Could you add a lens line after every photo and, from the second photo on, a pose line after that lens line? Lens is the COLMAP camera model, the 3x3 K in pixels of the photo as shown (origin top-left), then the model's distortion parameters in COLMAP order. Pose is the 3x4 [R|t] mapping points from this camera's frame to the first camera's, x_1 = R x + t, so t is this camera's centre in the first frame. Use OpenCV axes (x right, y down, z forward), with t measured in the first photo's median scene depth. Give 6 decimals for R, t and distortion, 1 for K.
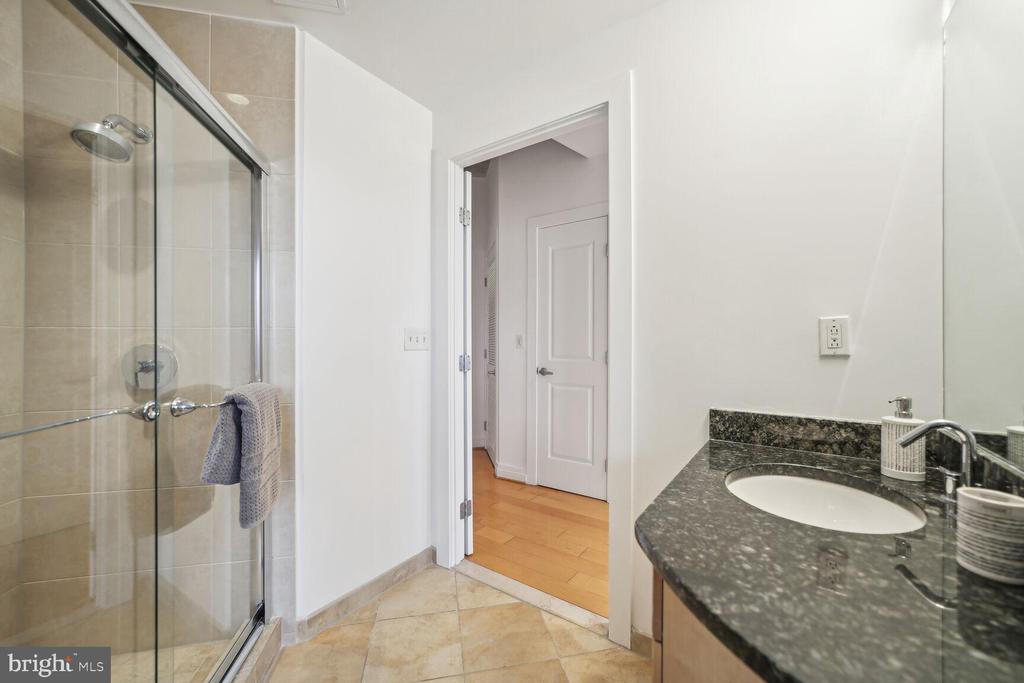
lens RADIAL K [[408.2, 0, 514.9], [0, 408.2, 346.3], [0, 0, 1]] dist [-0.010238, 0.007916]
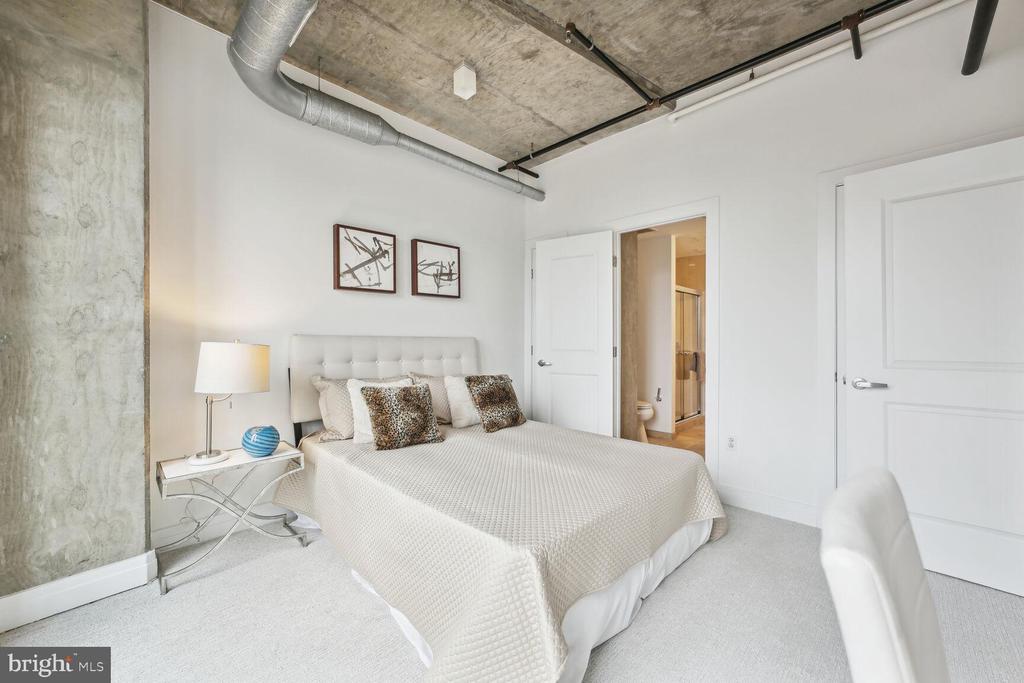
lens RADIAL K [[400.8, 0, 512.1], [0, 400.8, 344.8], [0, 0, 1]] dist [-0.001566, 0.000017]
pose [[0.554606, 0.004656, -0.832100, 1.048841], [-0.003793, 0.999988, 0.003067, 0.012646], [0.832105, 0.001455, 0.554617, -1.753745]]
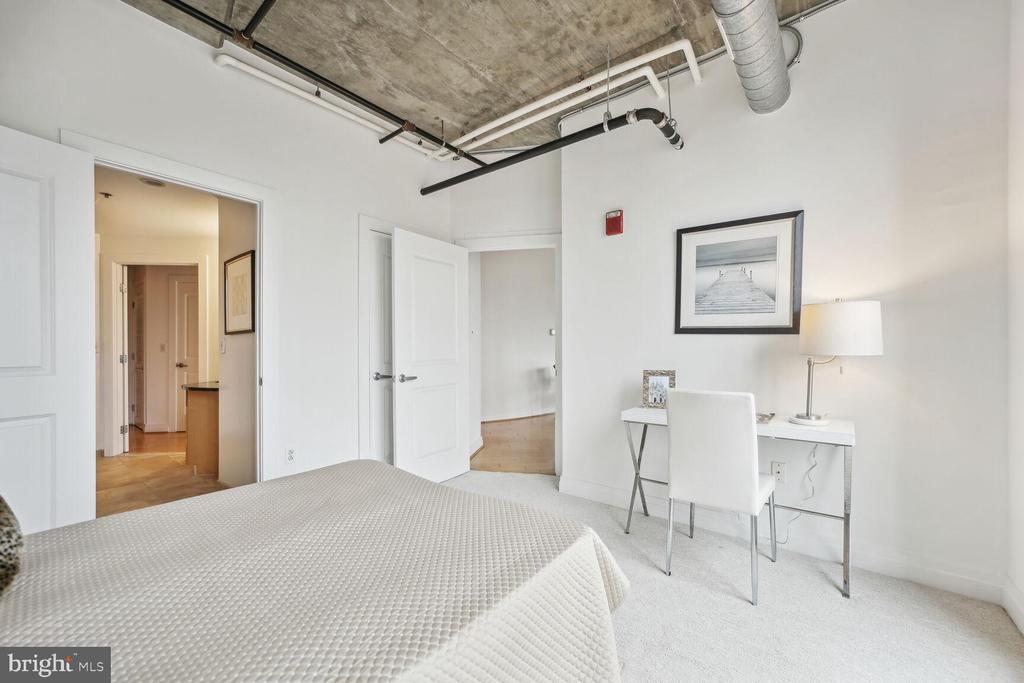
lens RADIAL K [[408.2, 0, 514.9], [0, 408.2, 346.3], [0, 0, 1]] dist [-0.010238, 0.007916]
pose [[0.768208, -0.000738, 0.640199, 0.080560], [0.008025, 0.999932, -0.008478, 0.011486], [-0.640149, 0.011651, 0.768162, -1.850500]]
